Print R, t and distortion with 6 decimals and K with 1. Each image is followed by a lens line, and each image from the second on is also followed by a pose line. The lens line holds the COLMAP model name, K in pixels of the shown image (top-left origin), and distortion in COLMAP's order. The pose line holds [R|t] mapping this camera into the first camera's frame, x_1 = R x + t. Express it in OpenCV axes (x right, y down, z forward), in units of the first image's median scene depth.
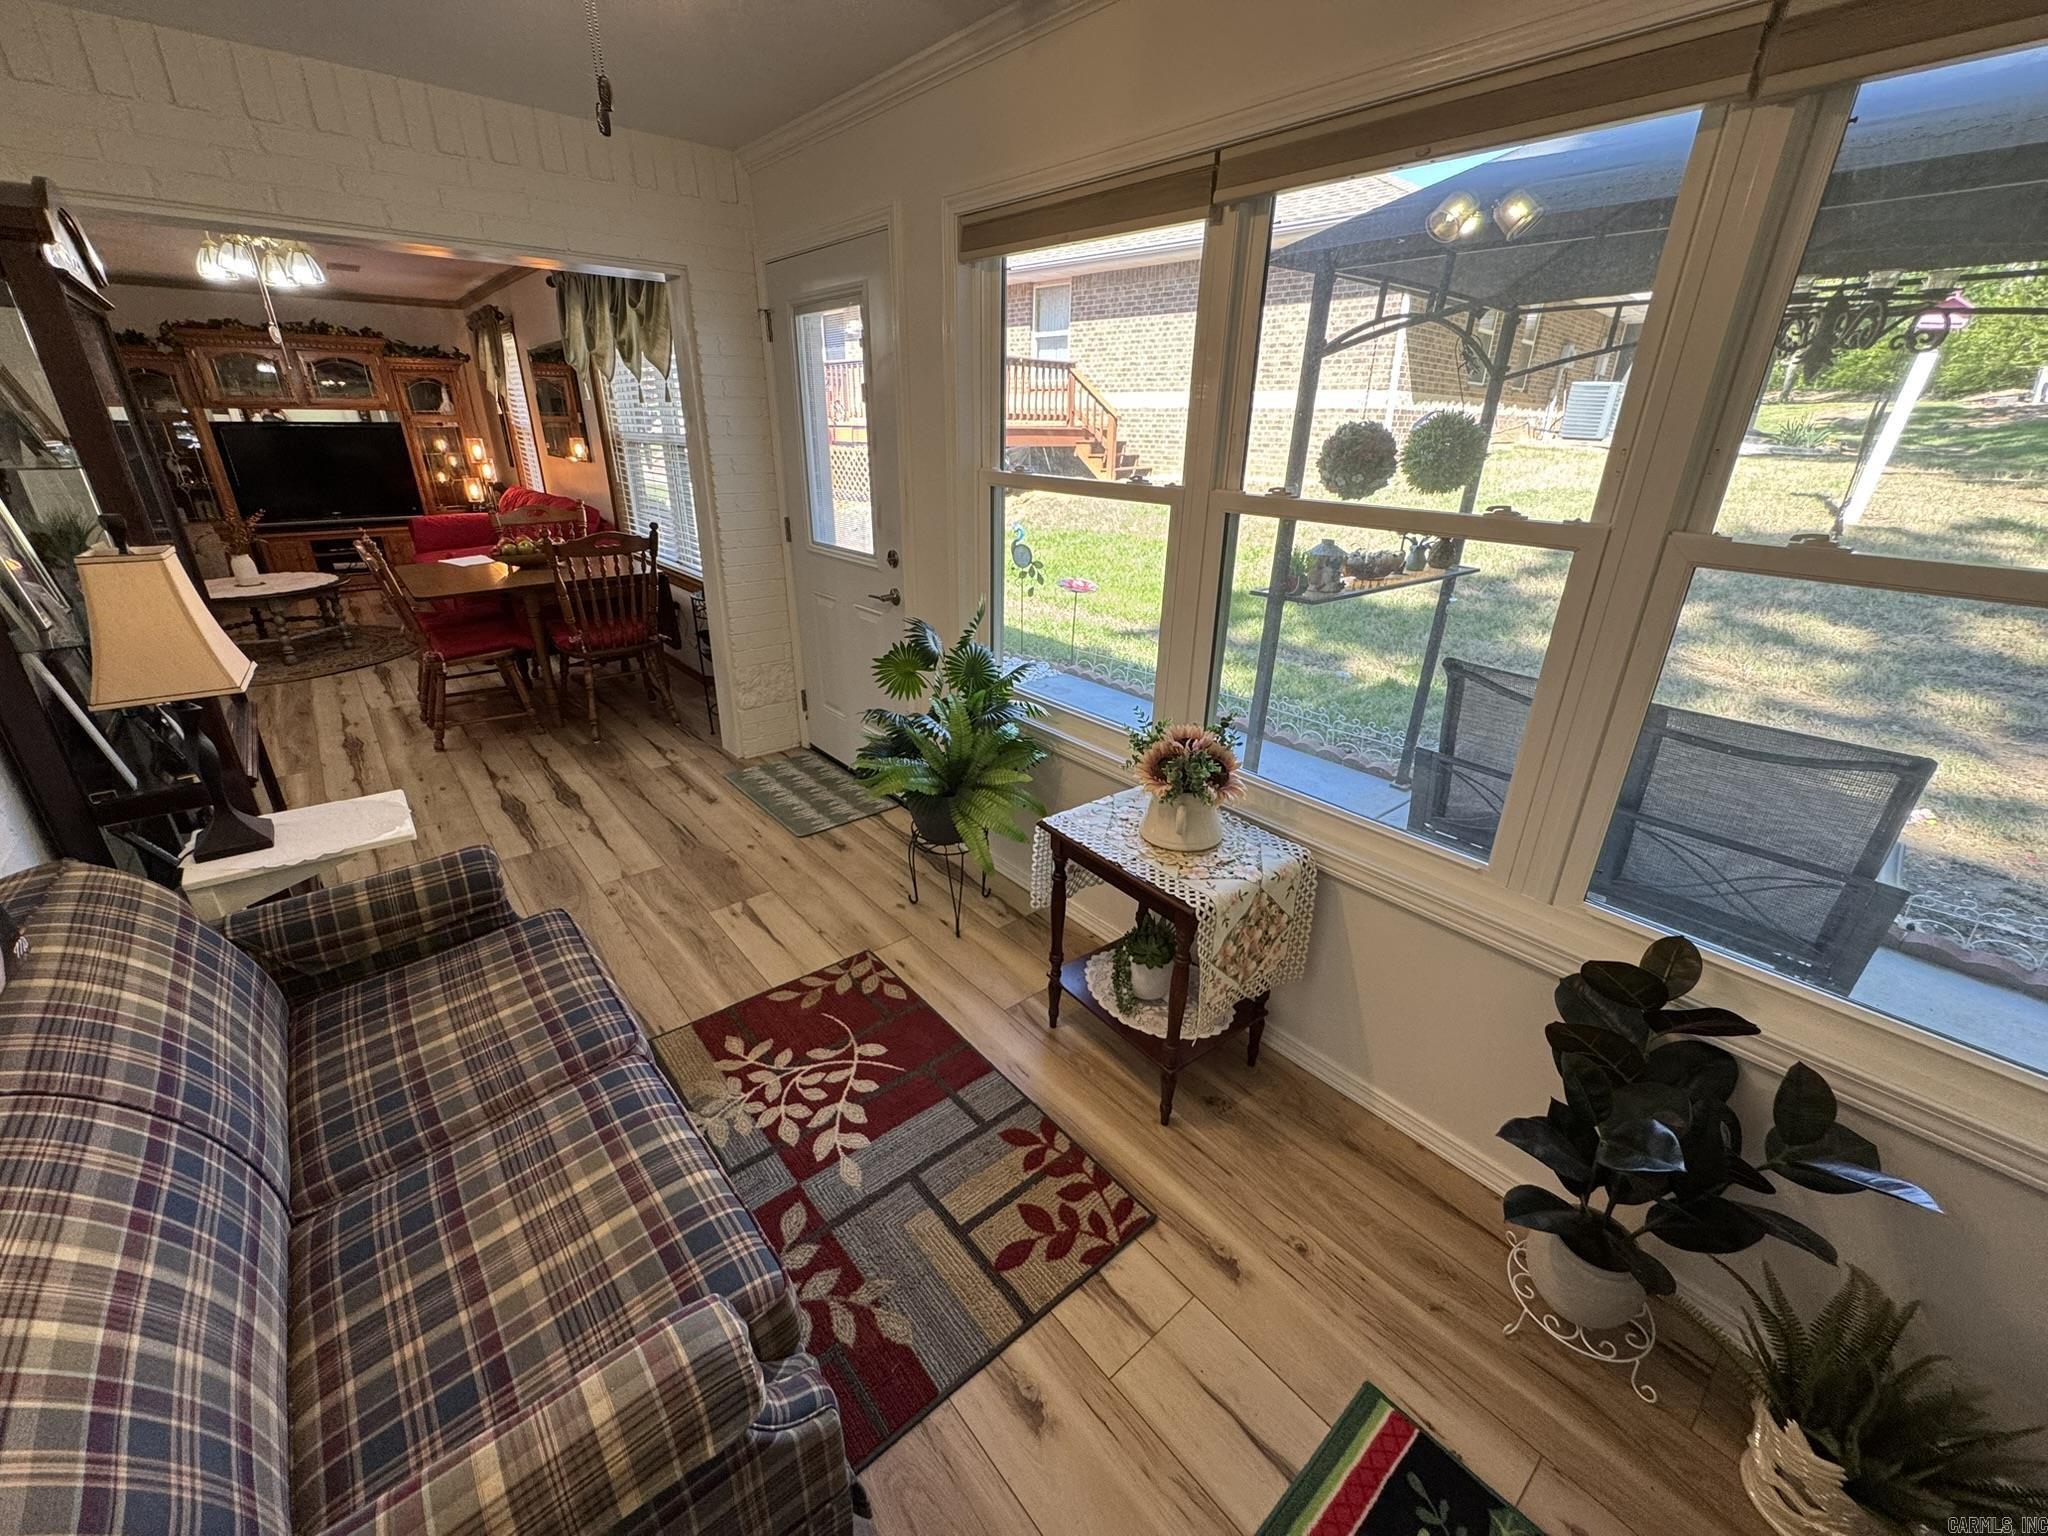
lens RADIAL K [[818.4, 0, 1020.3], [0, 818.4, 765.7], [0, 0, 1]] dist [-0.003852, -0.000538]
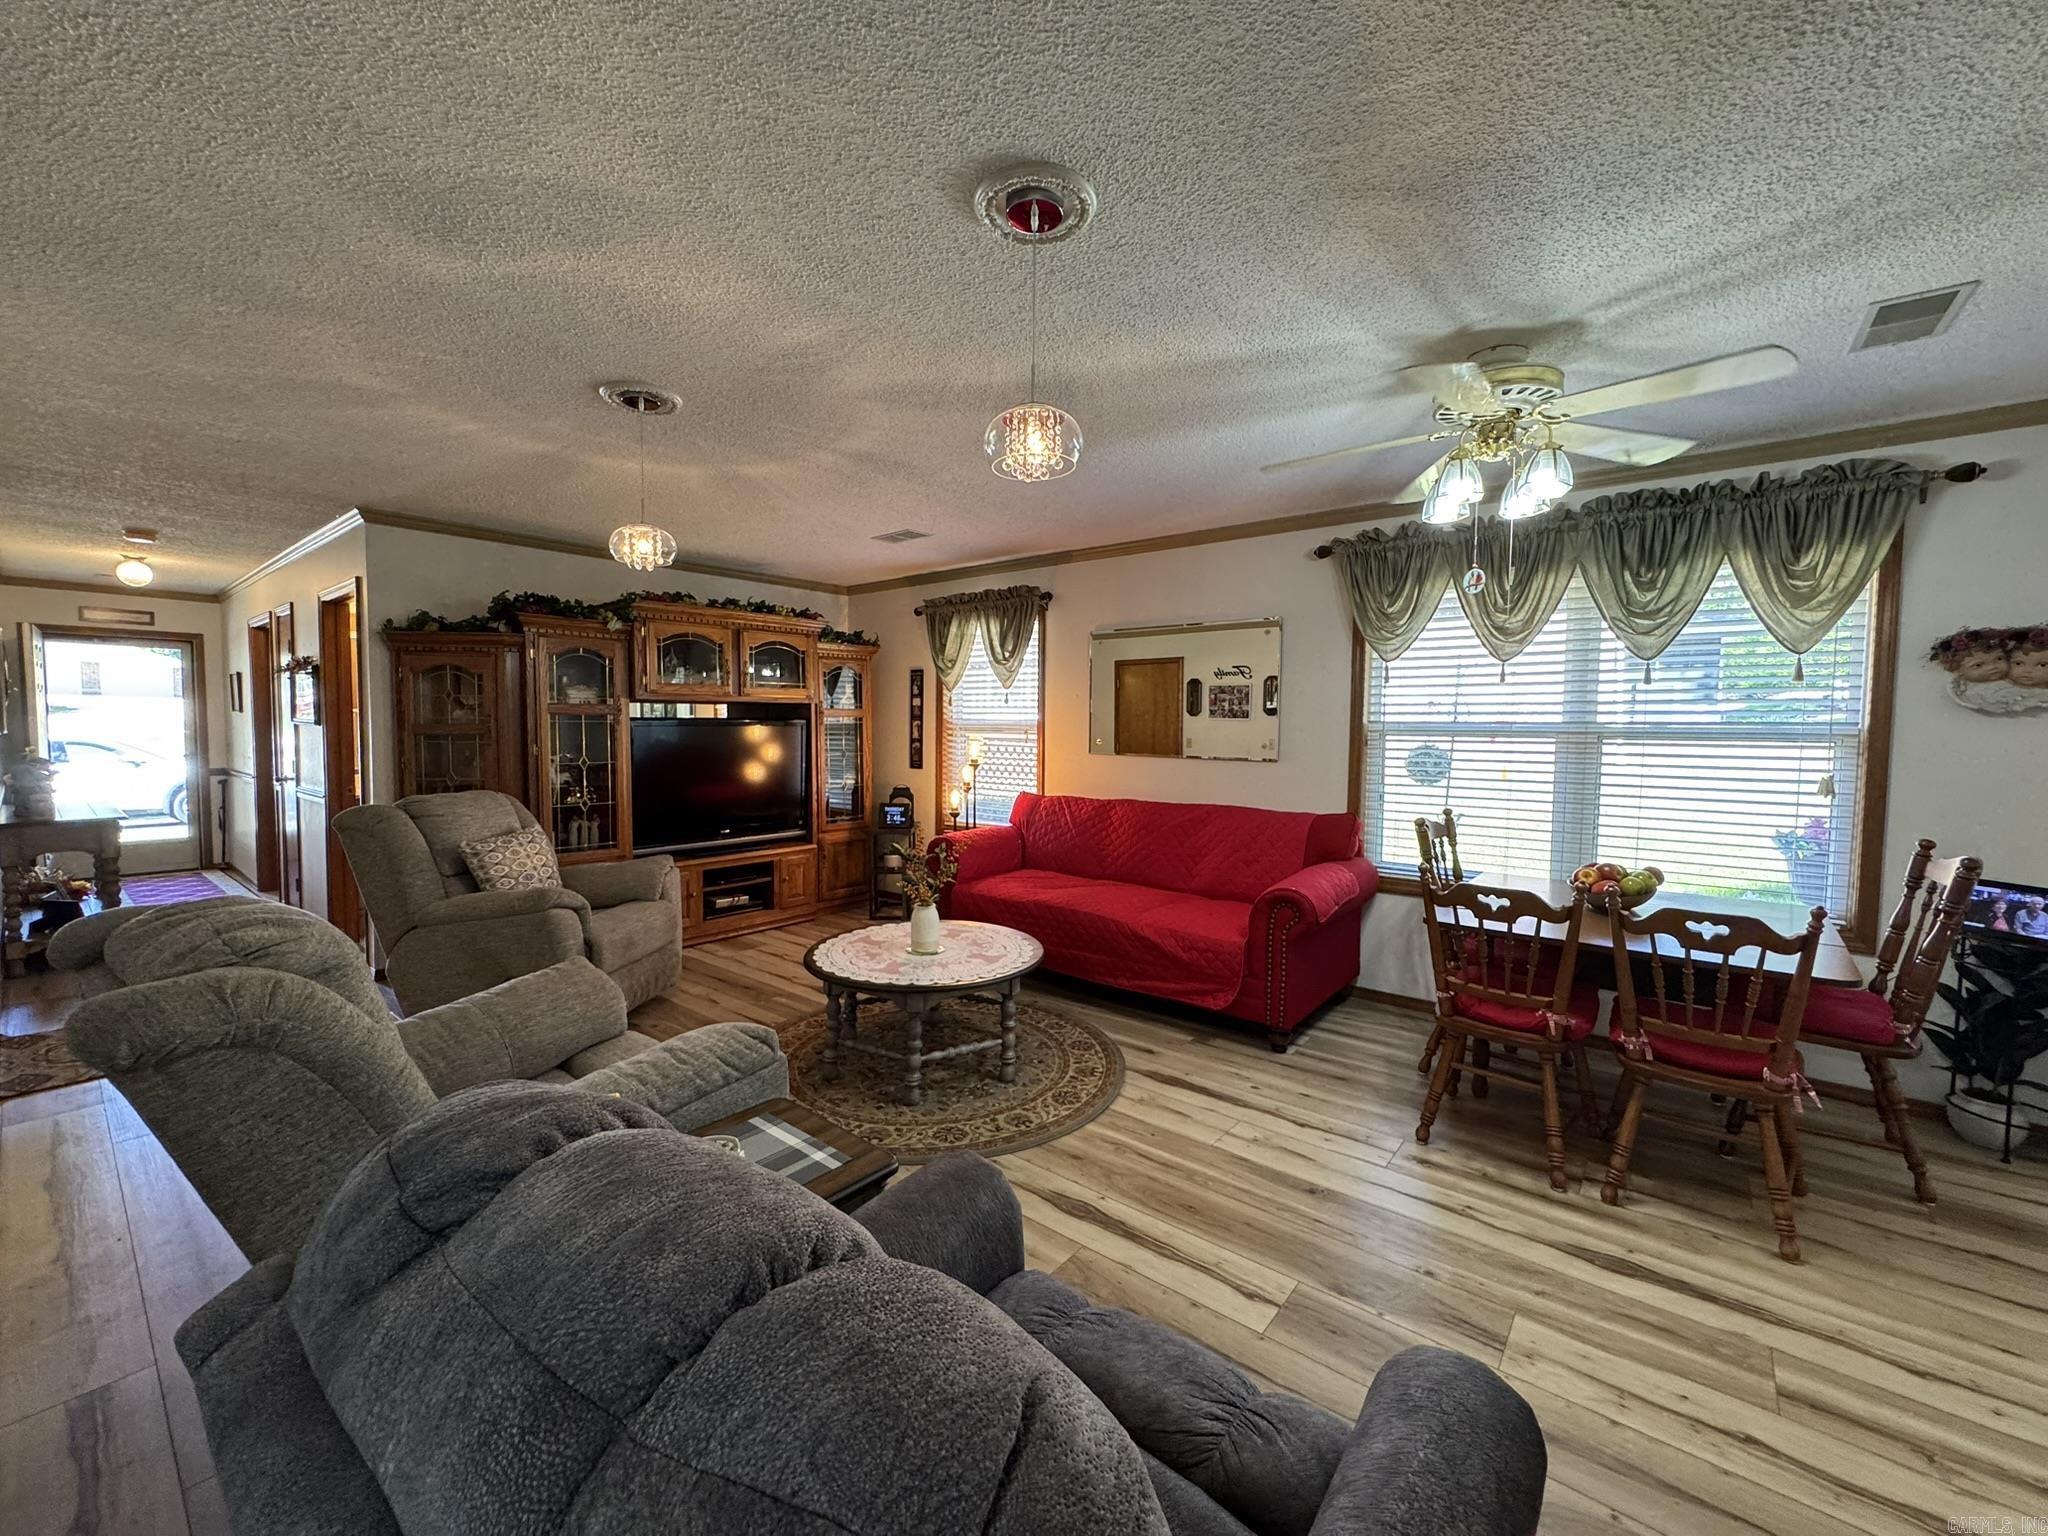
lens RADIAL K [[818.4, 0, 1017.7], [0, 818.4, 763.5], [0, 0, 1]] dist [-0.003852, -0.000538]
pose [[0.984549, -0.014502, 0.174505, -0.737815], [0.073569, 0.938600, -0.337073, -0.103677], [-0.158902, 0.344703, 0.925165, 0.266896]]
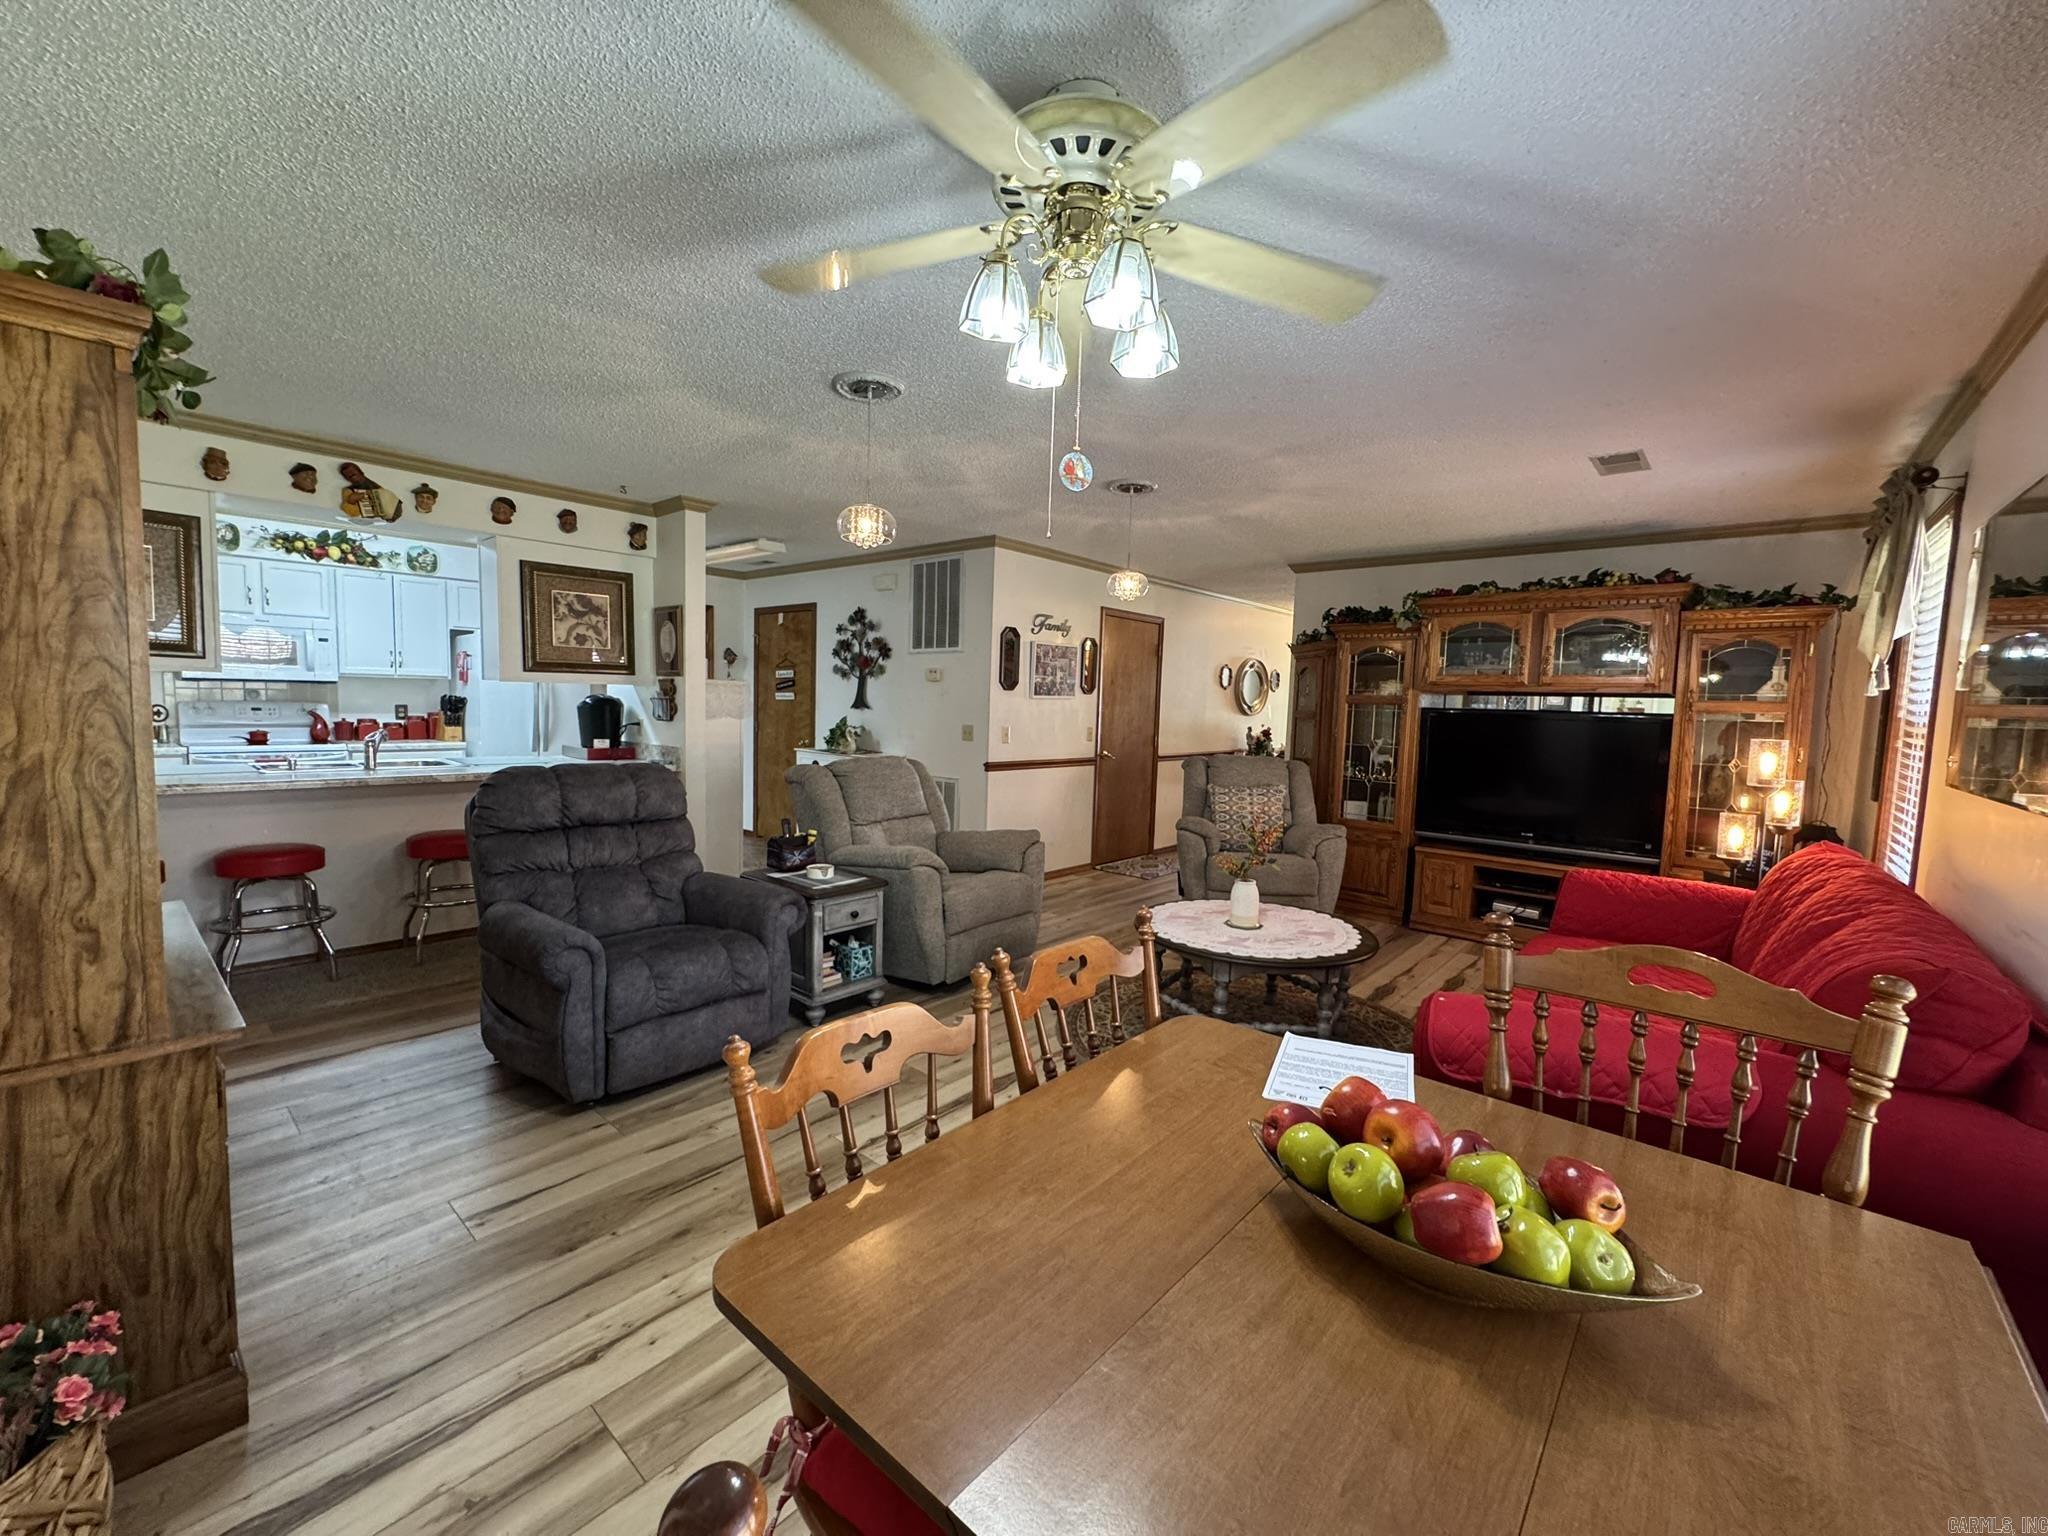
lens RADIAL K [[818.4, 0, 1023.9], [0, 818.4, 760.3], [0, 0, 1]] dist [-0.003852, -0.000538]
pose [[0.143334, 0.062532, -0.987697, -0.249080], [-0.414021, 0.910264, -0.002453, -0.199868], [0.898911, 0.409279, 0.156362, 0.518070]]
